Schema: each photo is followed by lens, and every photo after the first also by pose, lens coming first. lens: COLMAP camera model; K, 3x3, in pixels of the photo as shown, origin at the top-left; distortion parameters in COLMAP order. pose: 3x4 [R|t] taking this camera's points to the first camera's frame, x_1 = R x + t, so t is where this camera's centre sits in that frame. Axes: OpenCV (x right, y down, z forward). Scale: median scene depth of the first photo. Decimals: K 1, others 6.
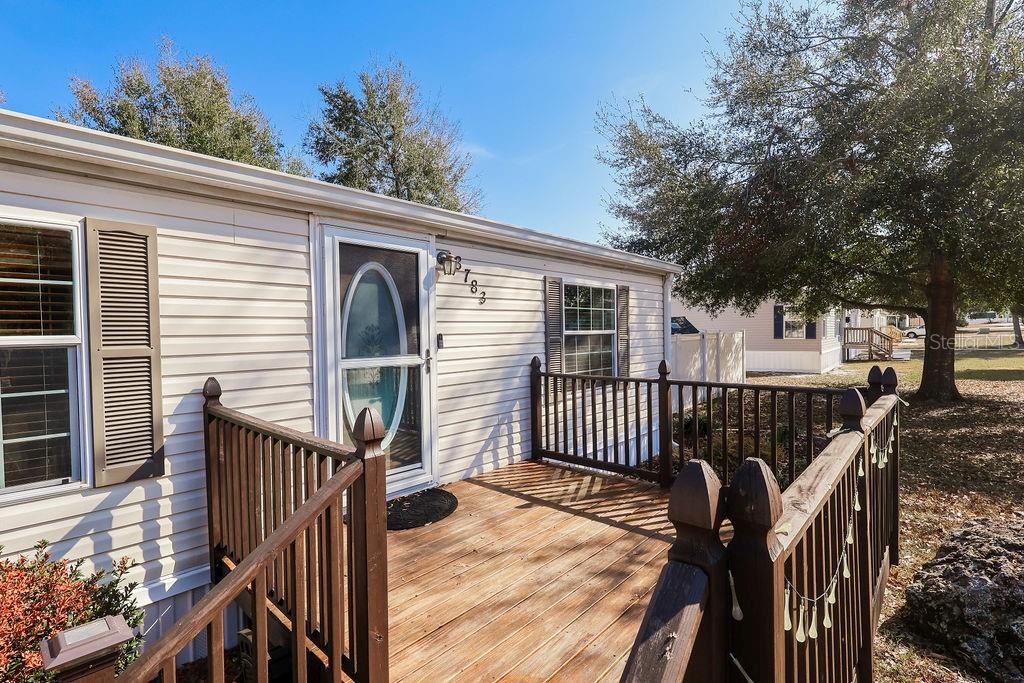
lens RADIAL K [[472.3, 0, 512.0], [0, 472.3, 341.5], [0, 0, 1]] dist [-0.003027, 0.000949]
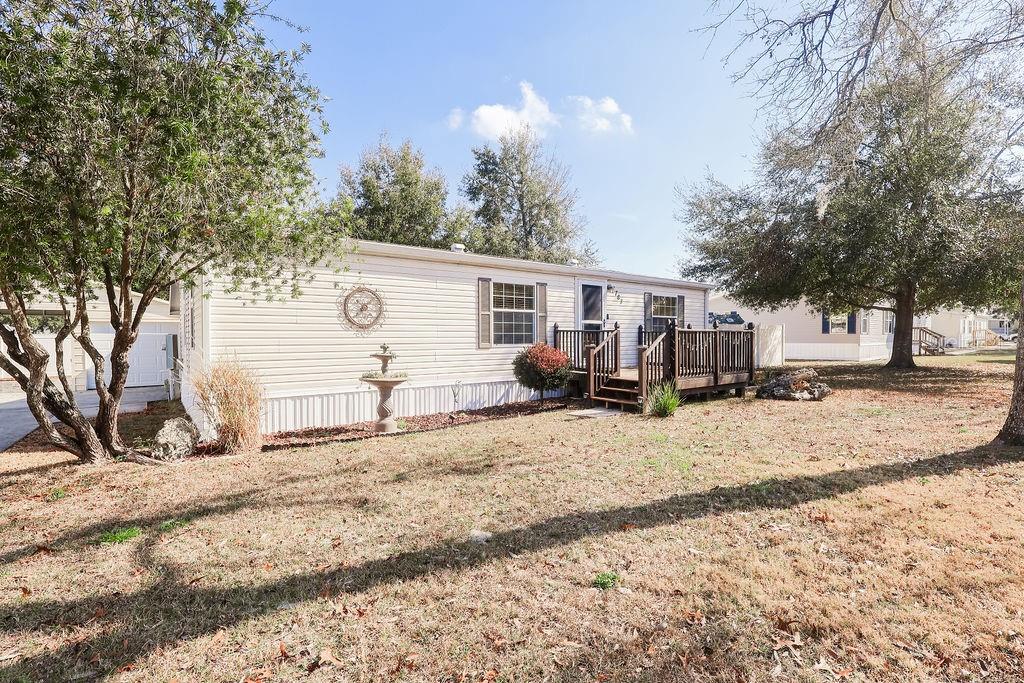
lens RADIAL K [[472.3, 0, 512.0], [0, 472.3, 341.5], [0, 0, 1]] dist [-0.003027, 0.000949]
pose [[0.985105, 0.018189, -0.170992, -0.148091], [-0.018855, 0.999820, -0.002273, 0.107002], [0.170919, 0.005463, 0.985270, -1.220928]]
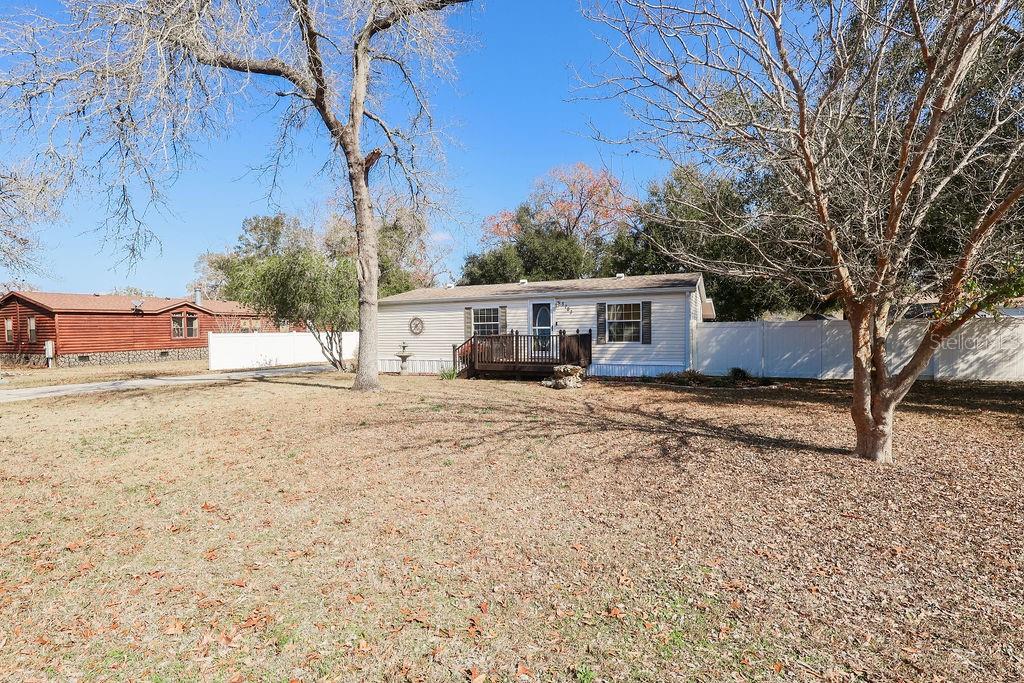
lens RADIAL K [[472.3, 0, 512.0], [0, 472.3, 341.5], [0, 0, 1]] dist [-0.003027, 0.000949]
pose [[0.308562, 0.042120, -0.950271, 2.337071], [-0.007539, 0.999096, 0.041836, -0.008916], [0.951174, -0.005745, 0.308601, -0.411761]]
